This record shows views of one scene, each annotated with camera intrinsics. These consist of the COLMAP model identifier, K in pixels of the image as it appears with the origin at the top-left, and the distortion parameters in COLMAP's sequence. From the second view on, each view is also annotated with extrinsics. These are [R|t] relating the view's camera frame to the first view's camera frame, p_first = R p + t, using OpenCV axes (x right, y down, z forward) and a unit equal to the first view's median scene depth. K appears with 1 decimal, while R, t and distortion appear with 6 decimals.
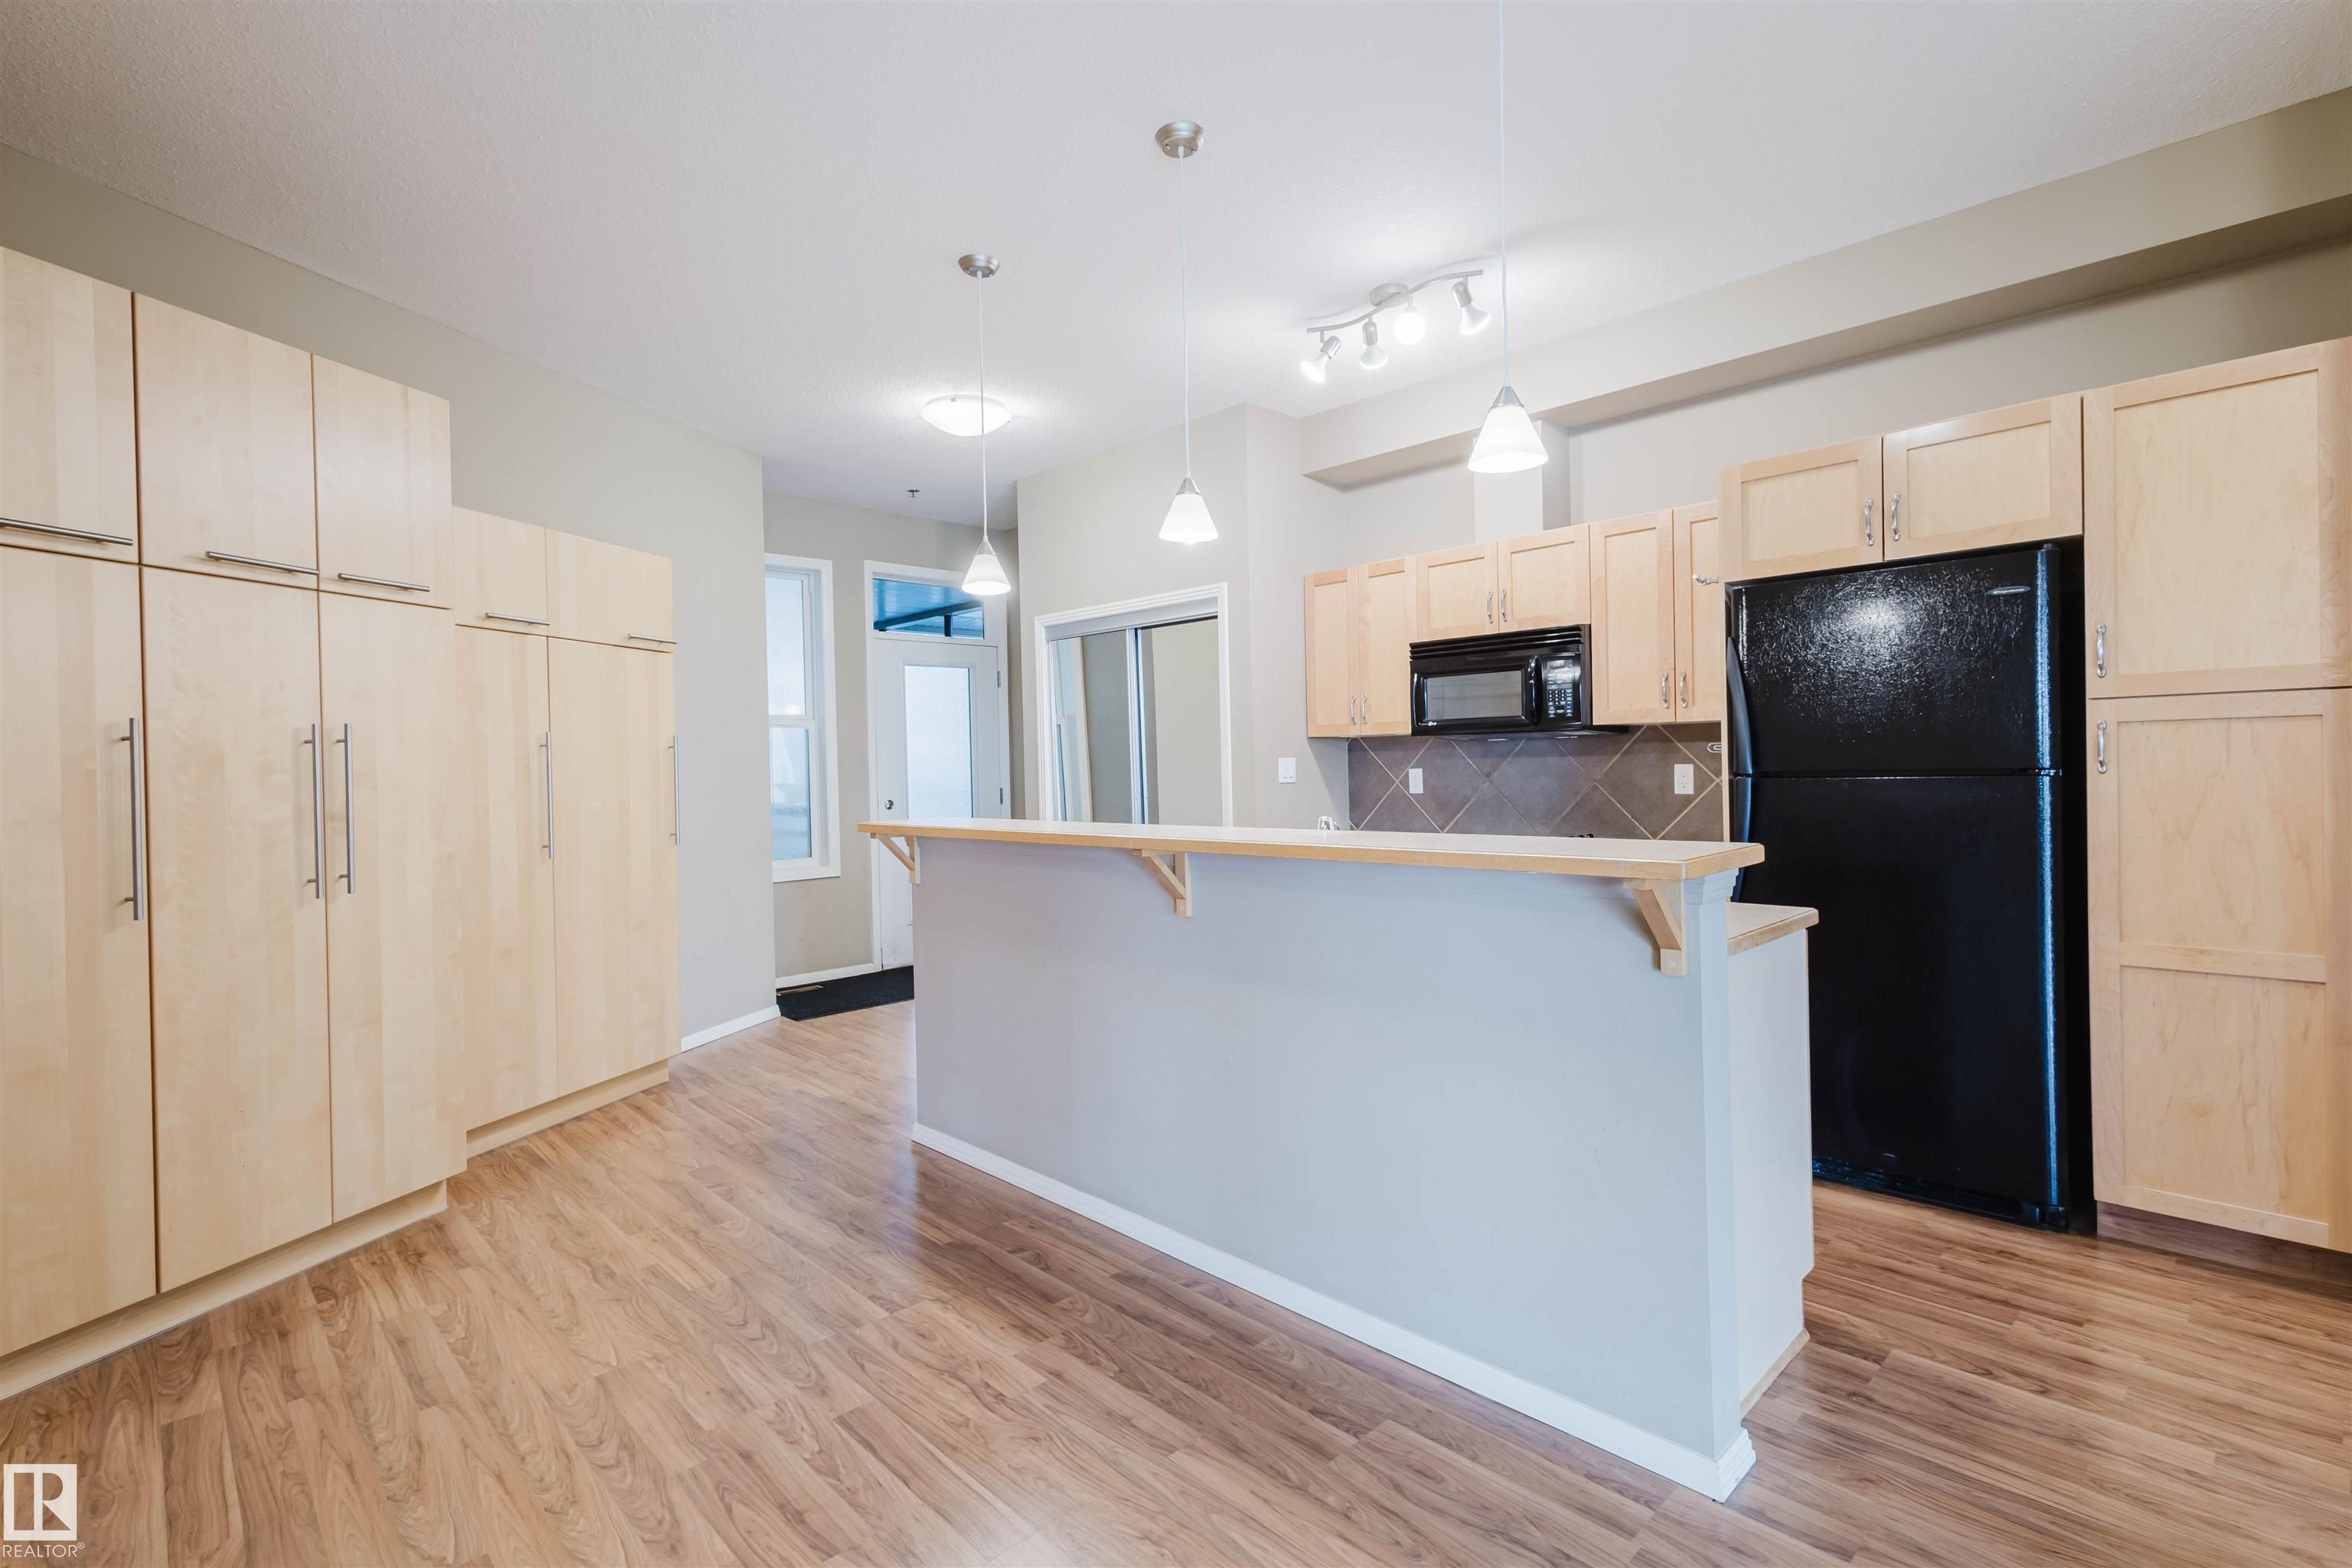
lens RADIAL K [[1083.9, 0, 1175.5], [0, 1083.9, 777.8], [0, 0, 1]] dist [0.014817, -0.006085]
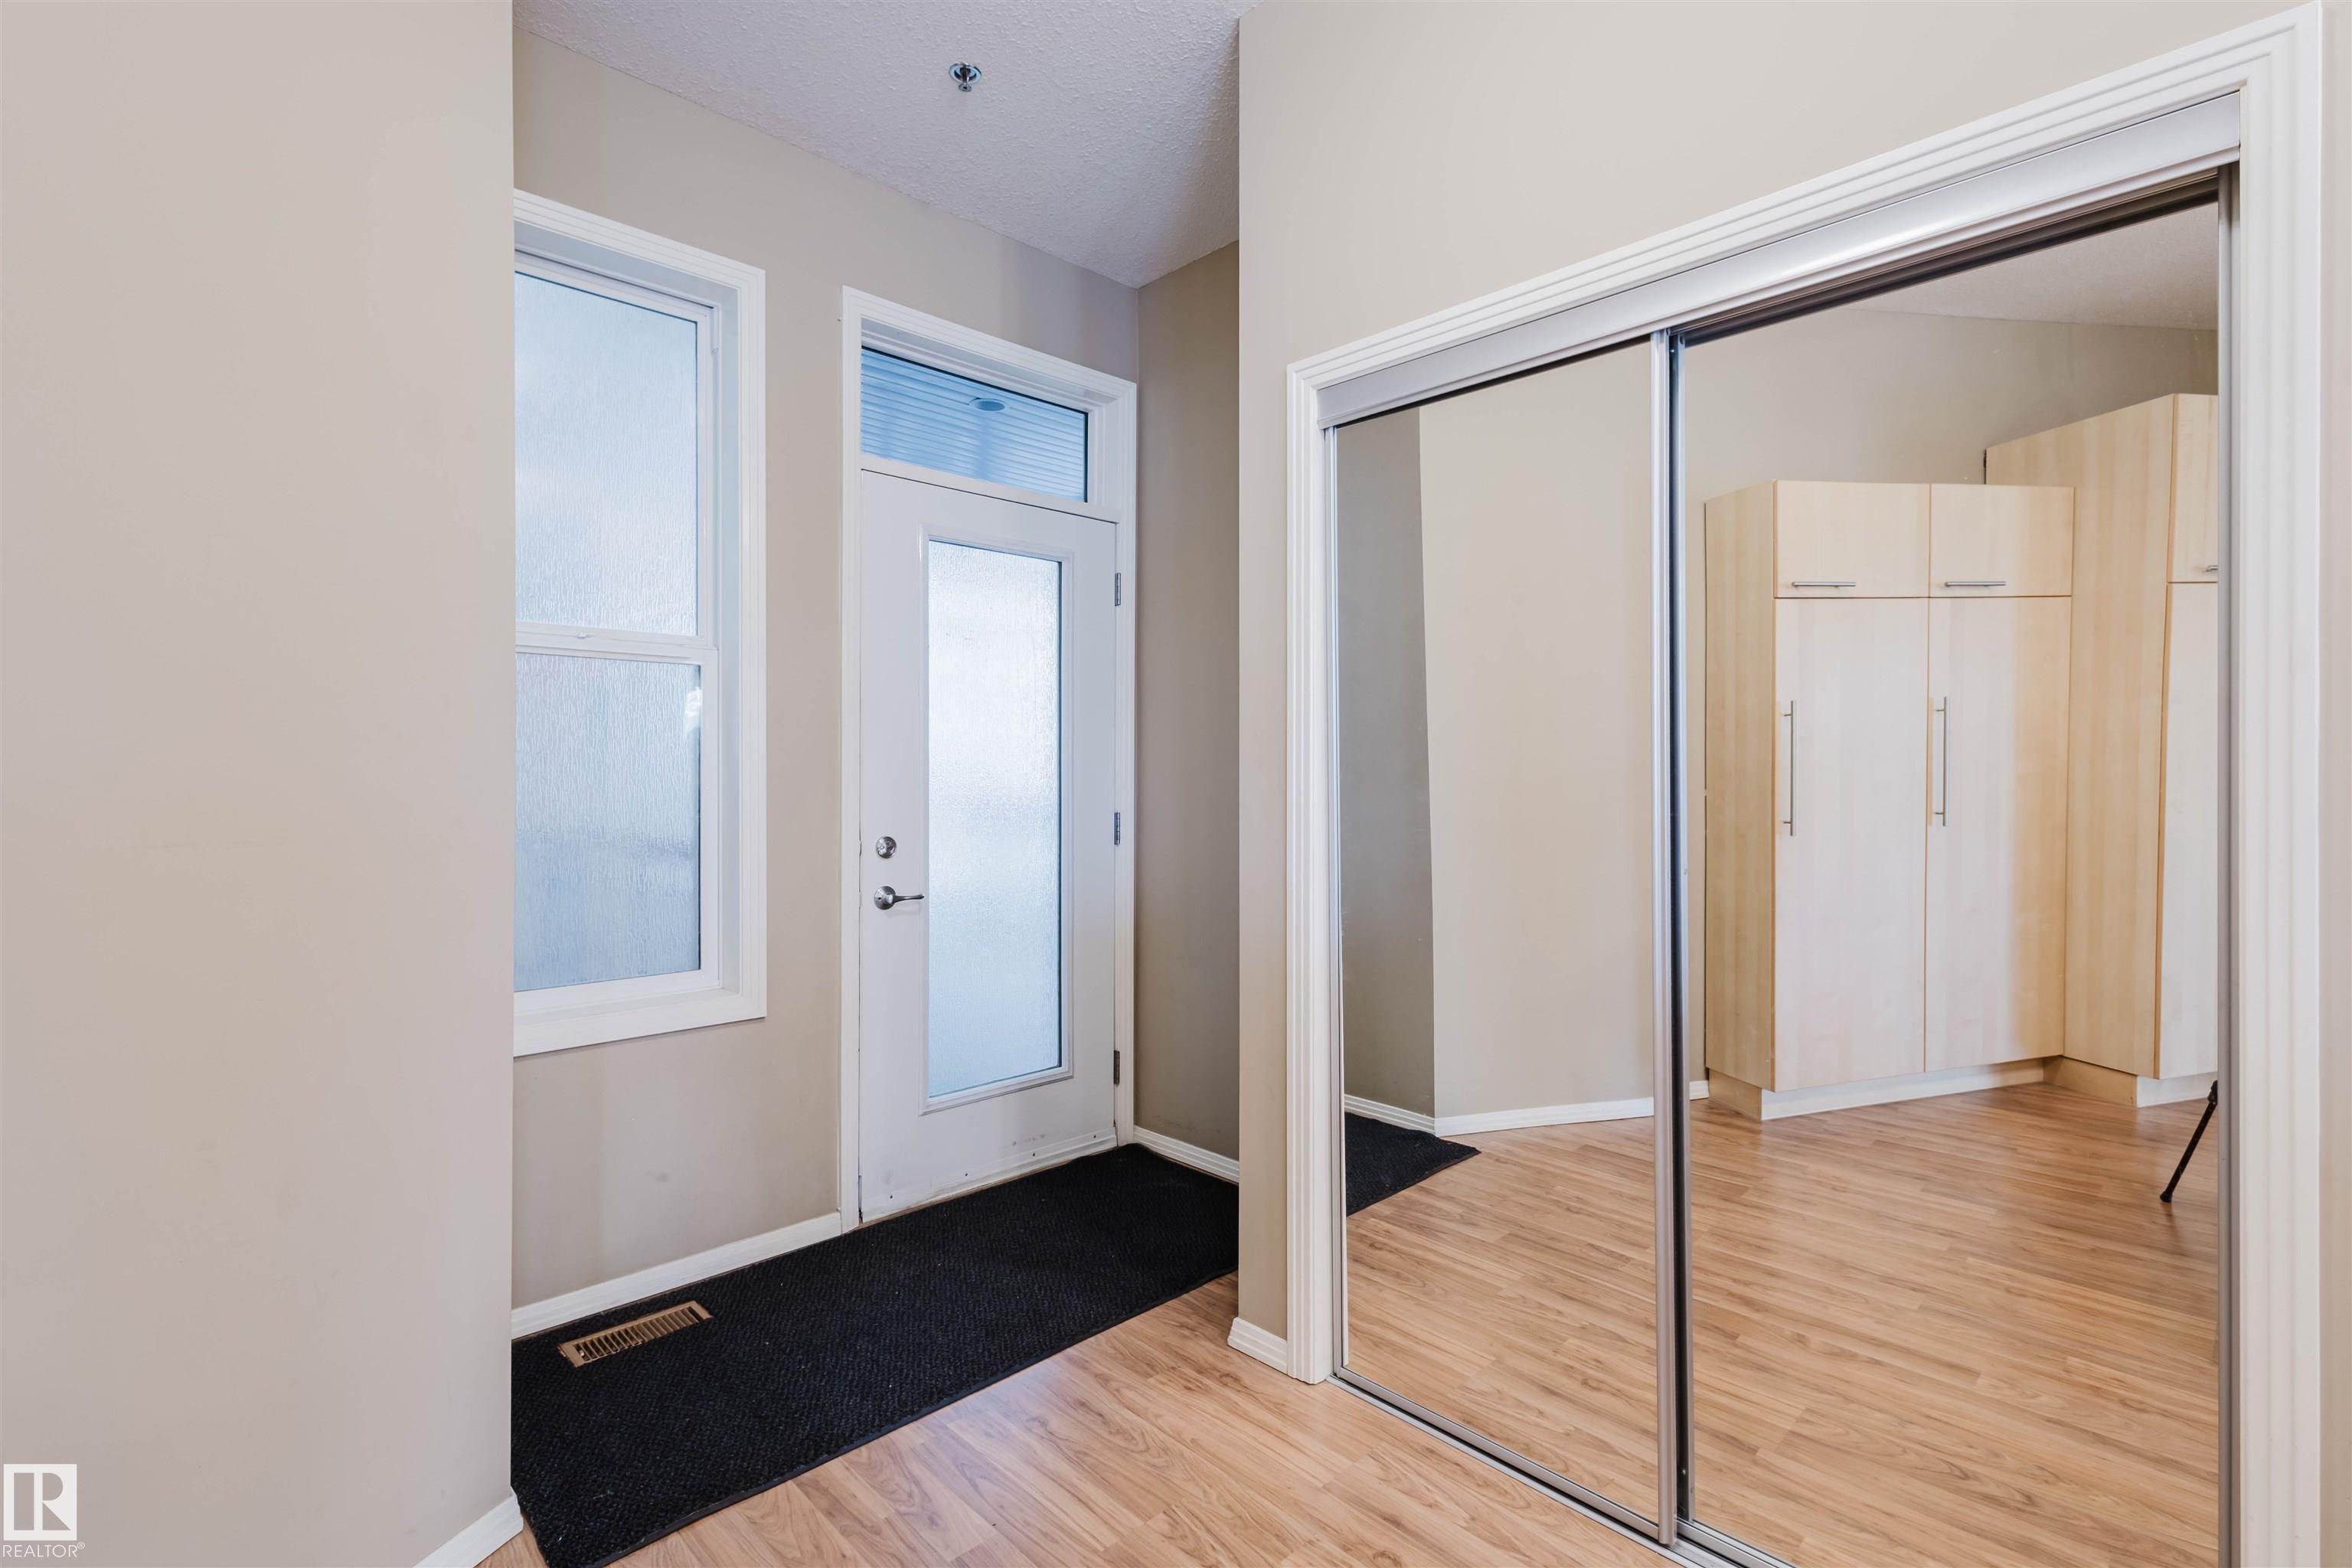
lens RADIAL K [[1083.9, 0, 1171.2], [0, 1083.9, 784.8], [0, 0, 1]] dist [0.014817, -0.006085]
pose [[0.999684, 0.024999, -0.002494, -0.252236], [-0.025024, 0.999628, -0.010865, 0.000807], [0.002222, 0.010924, 0.999938, 0.958988]]
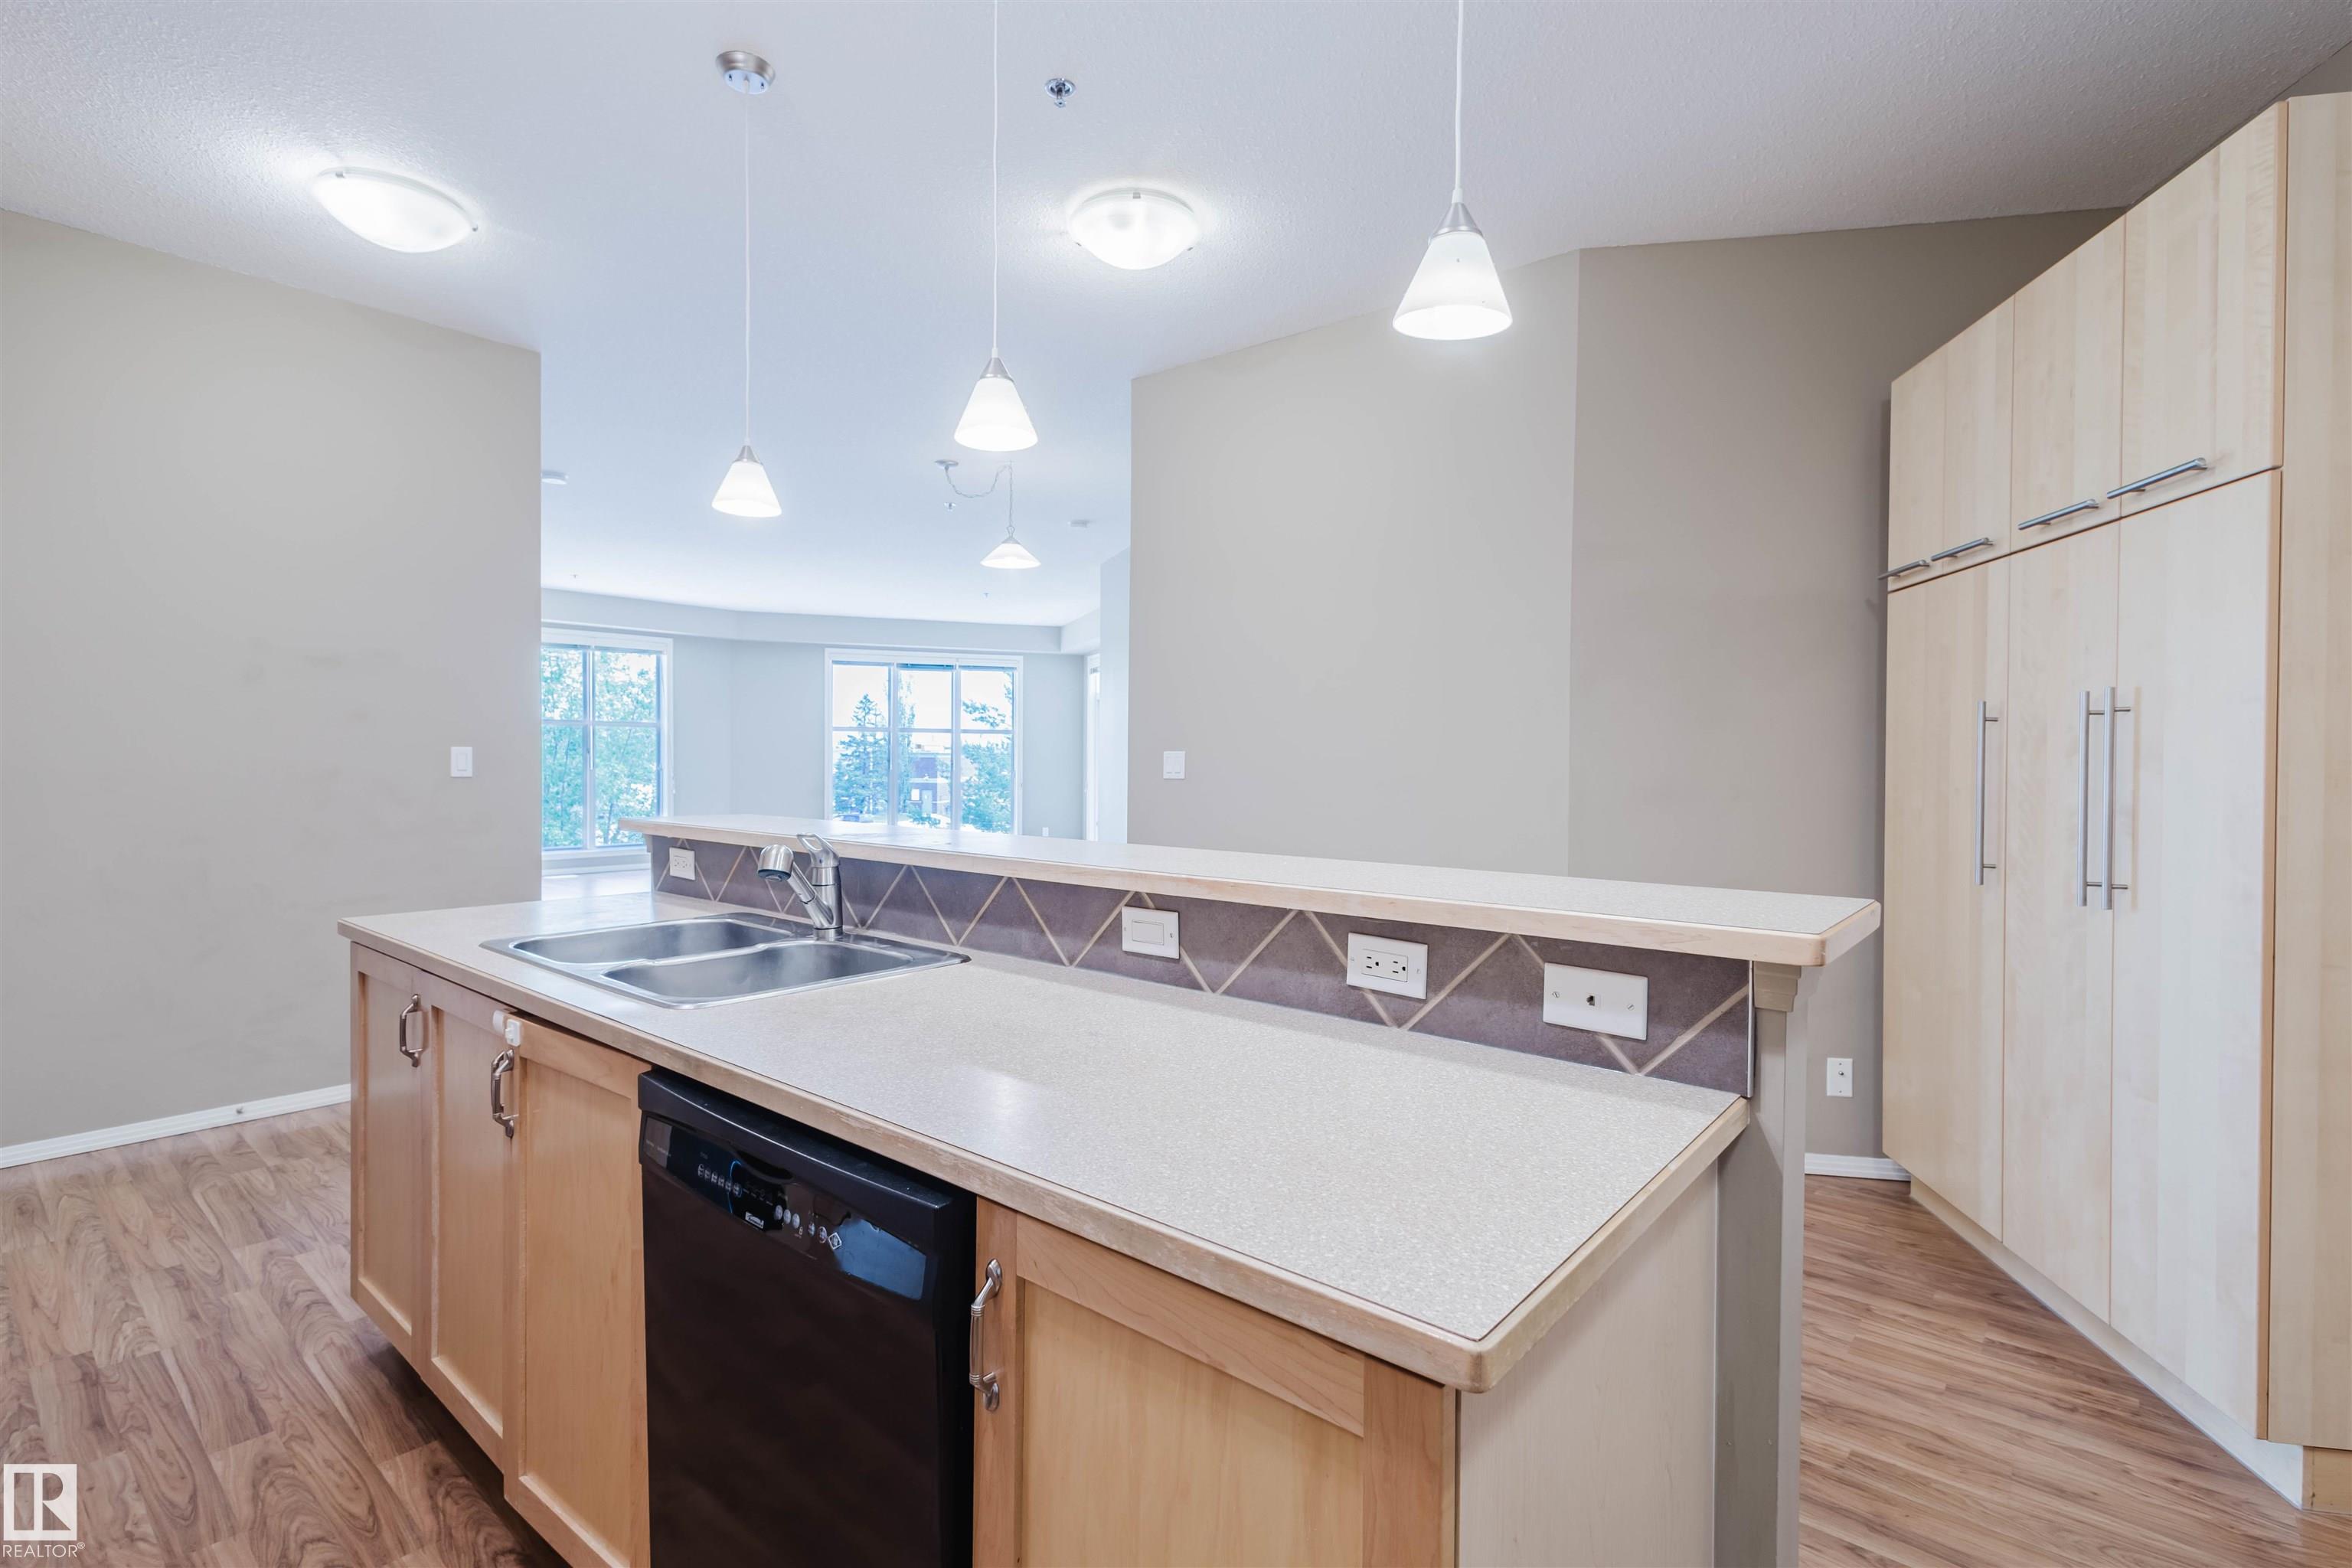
lens RADIAL K [[1083.9, 0, 1176.3], [0, 1083.9, 778.8], [0, 0, 1]] dist [0.014817, -0.006085]
pose [[-0.994034, 0.015846, -0.107915, -0.018132], [0.012653, 0.999464, 0.030208, -0.012391], [0.108336, 0.028662, -0.993701, 1.230956]]
